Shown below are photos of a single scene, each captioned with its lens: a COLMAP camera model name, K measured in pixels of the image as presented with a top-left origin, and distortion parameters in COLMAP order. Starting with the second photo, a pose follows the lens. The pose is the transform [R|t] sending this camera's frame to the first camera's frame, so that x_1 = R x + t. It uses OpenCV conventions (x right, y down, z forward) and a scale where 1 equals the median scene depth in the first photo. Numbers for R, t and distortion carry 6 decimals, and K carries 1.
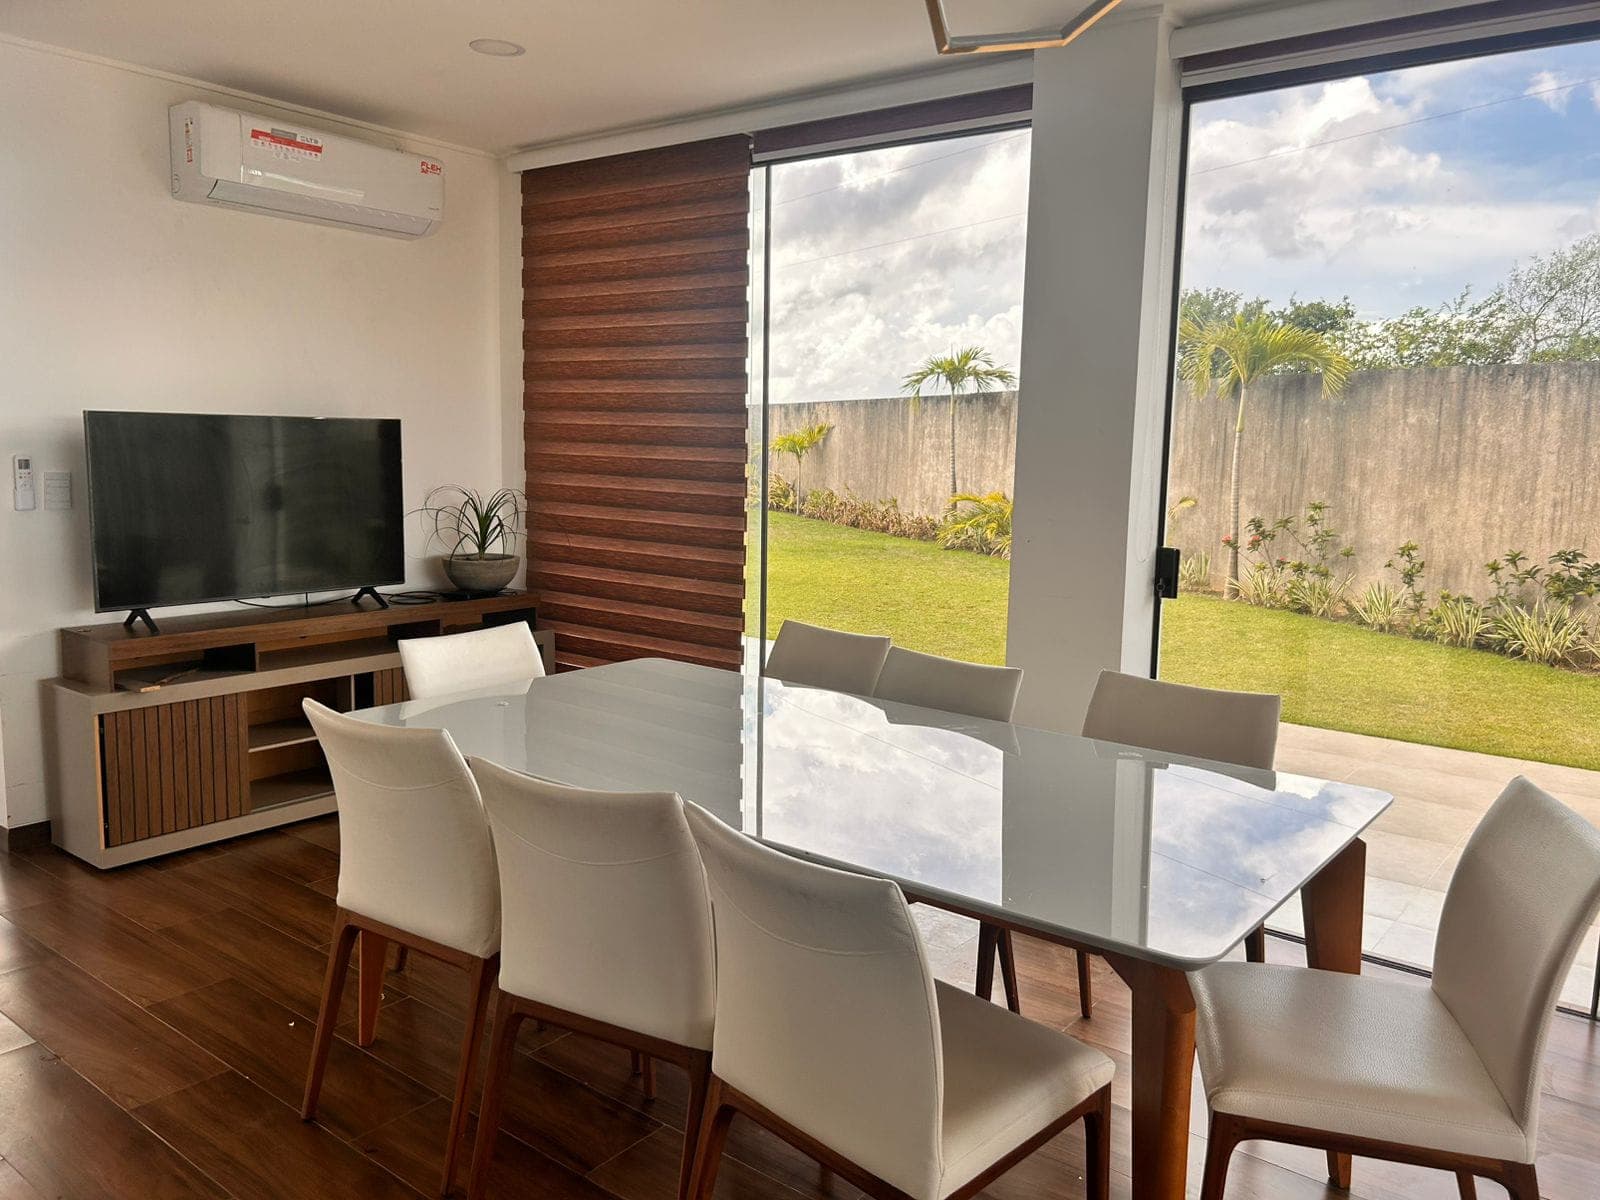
lens RADIAL K [[1213.3, 0, 800.0], [0, 1213.3, 600.0], [0, 0, 1]] dist [0.020220, -0.005231]
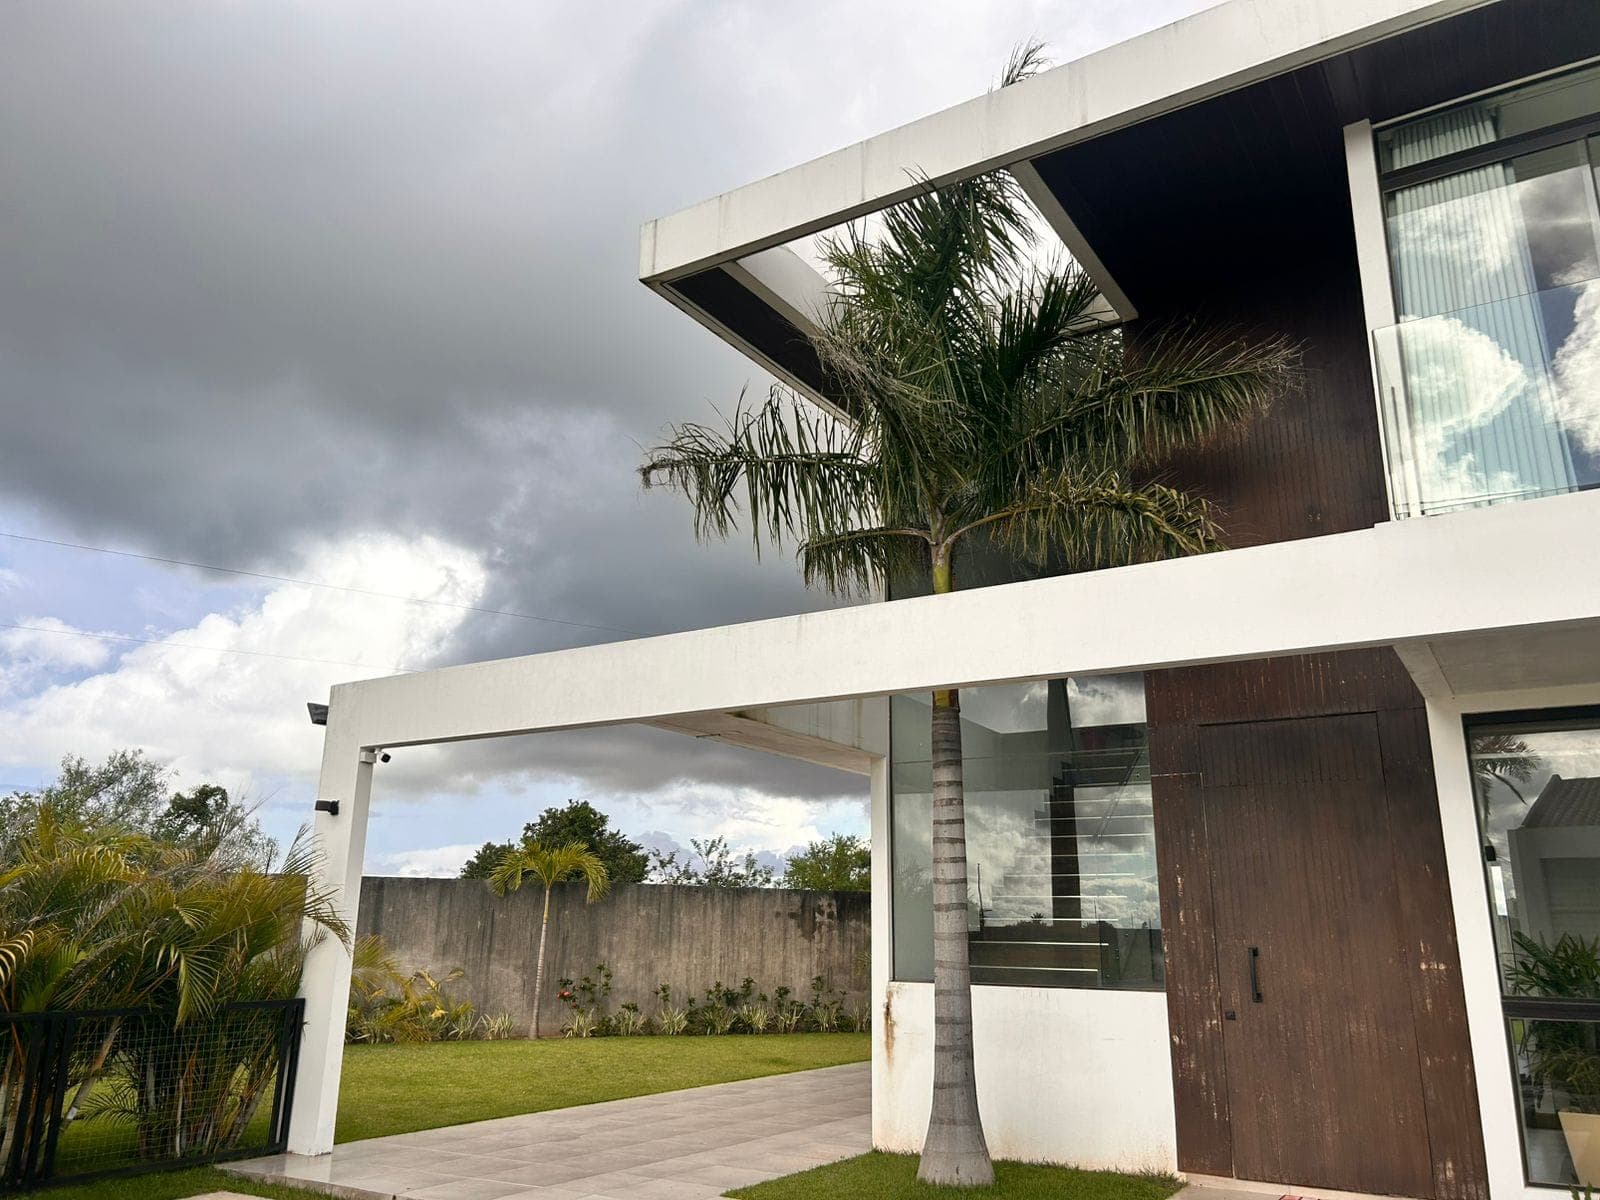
lens RADIAL K [[1213.3, 0, 800.0], [0, 1213.3, 600.0], [0, 0, 1]] dist [0.020220, -0.005231]
pose [[-0.102930, 0.241533, 0.964918, -1.380474], [0.122355, 0.965778, -0.228697, -0.157829], [-0.987135, 0.094523, -0.128960, 0.973386]]
